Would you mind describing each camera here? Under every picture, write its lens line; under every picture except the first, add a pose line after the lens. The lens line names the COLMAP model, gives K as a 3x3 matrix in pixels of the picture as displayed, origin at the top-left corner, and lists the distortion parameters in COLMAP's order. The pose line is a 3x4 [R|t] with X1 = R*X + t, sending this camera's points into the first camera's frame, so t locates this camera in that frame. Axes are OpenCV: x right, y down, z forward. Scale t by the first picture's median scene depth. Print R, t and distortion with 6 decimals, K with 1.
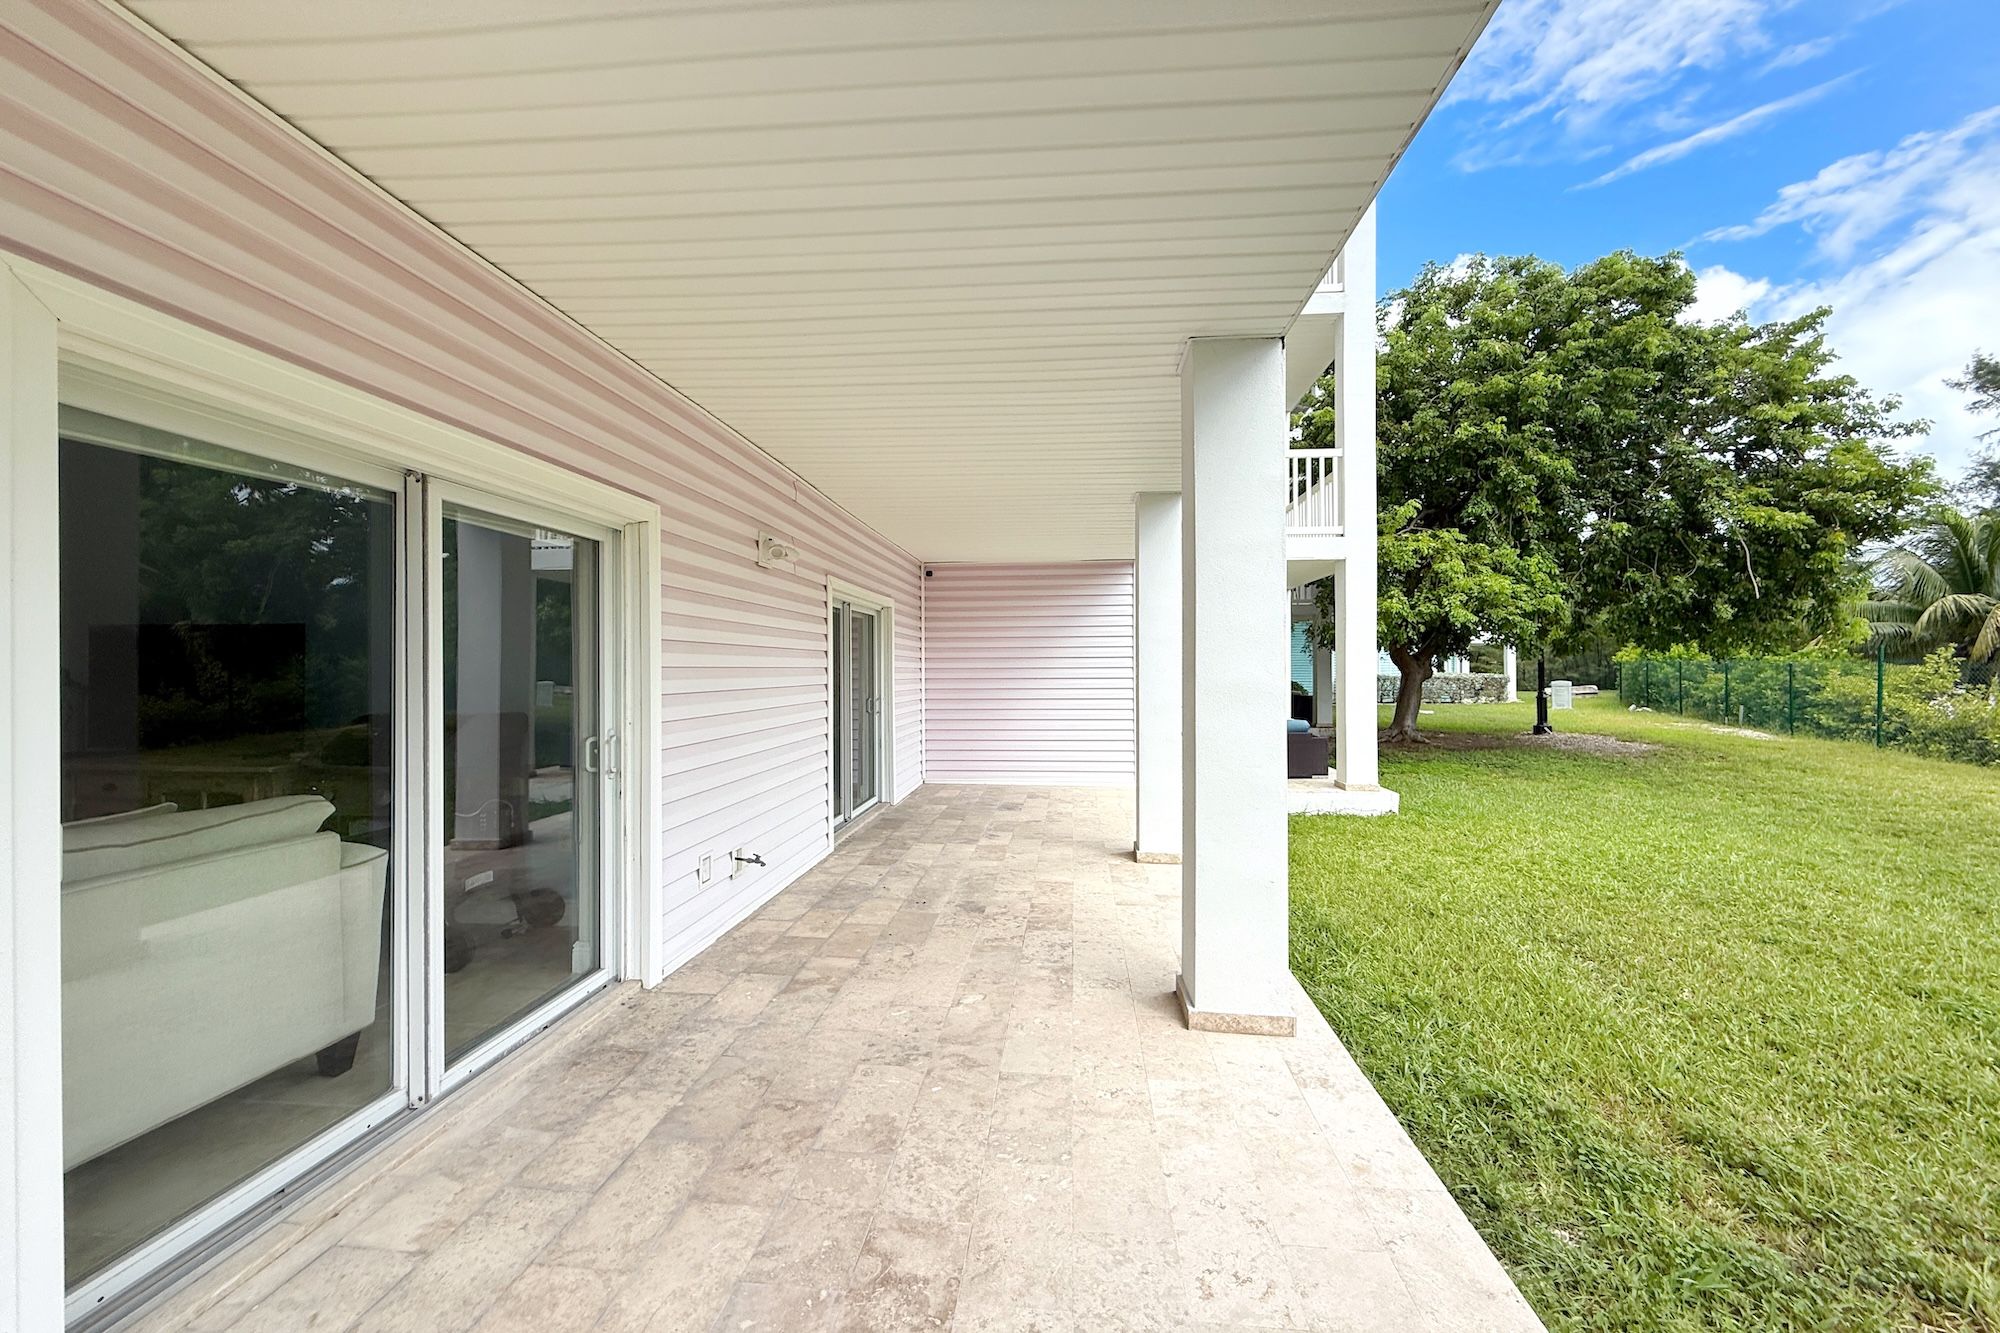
lens RADIAL K [[786.6, 0, 1007.4], [0, 786.6, 658.5], [0, 0, 1]] dist [-0.000044, 0.000342]
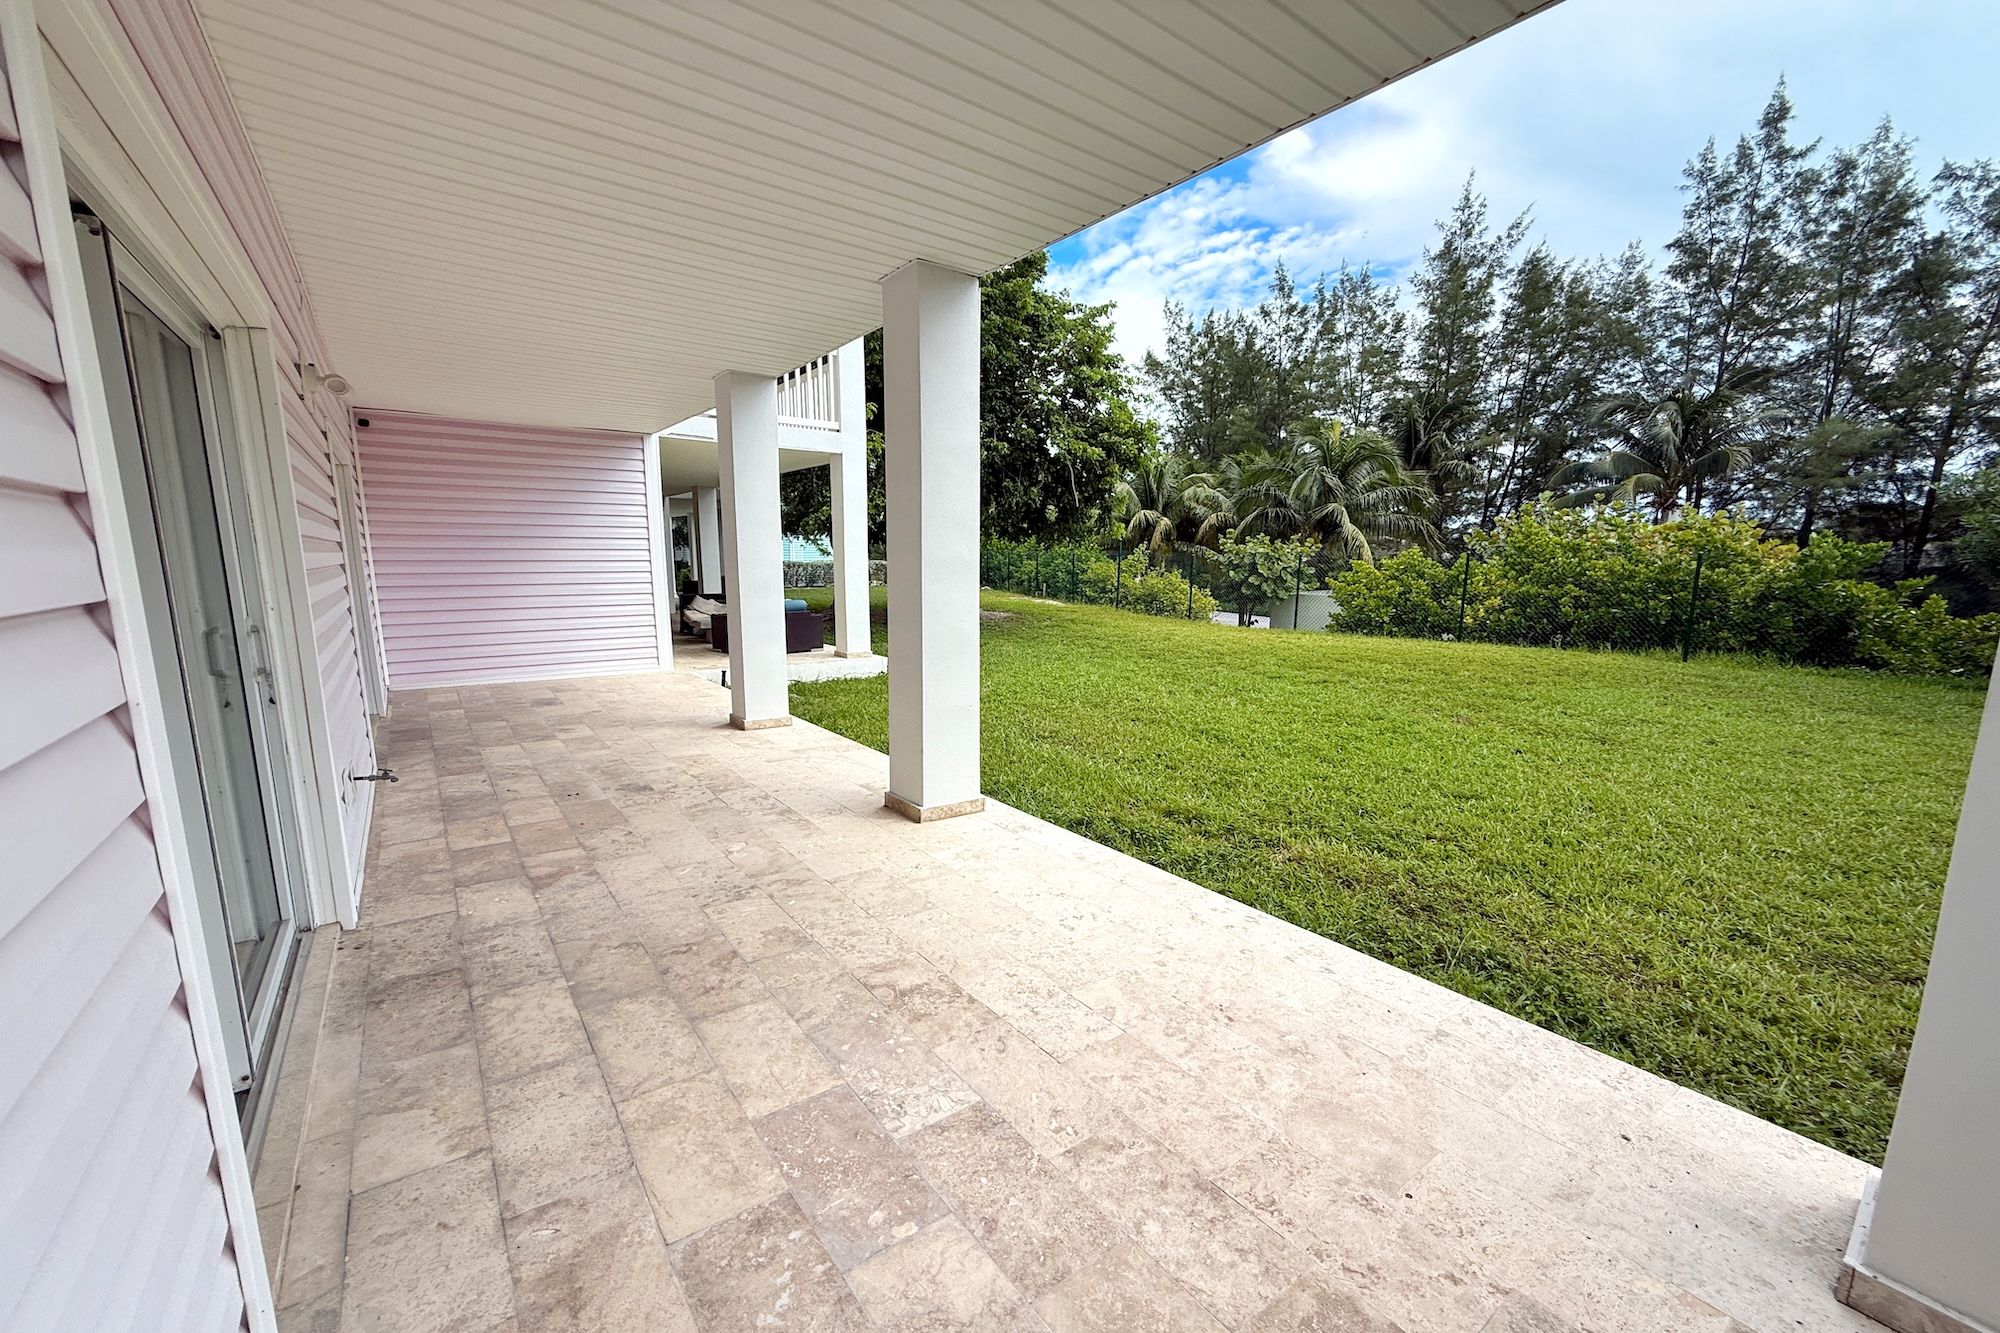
lens RADIAL K [[786.6, 0, 989.1], [0, 786.6, 679.7], [0, 0, 1]] dist [-0.000044, 0.000342]
pose [[0.752383, -0.095352, 0.651788, -0.332044], [-0.015559, 0.986619, 0.162297, 0.012129], [-0.658542, -0.132251, 0.740832, -0.012681]]
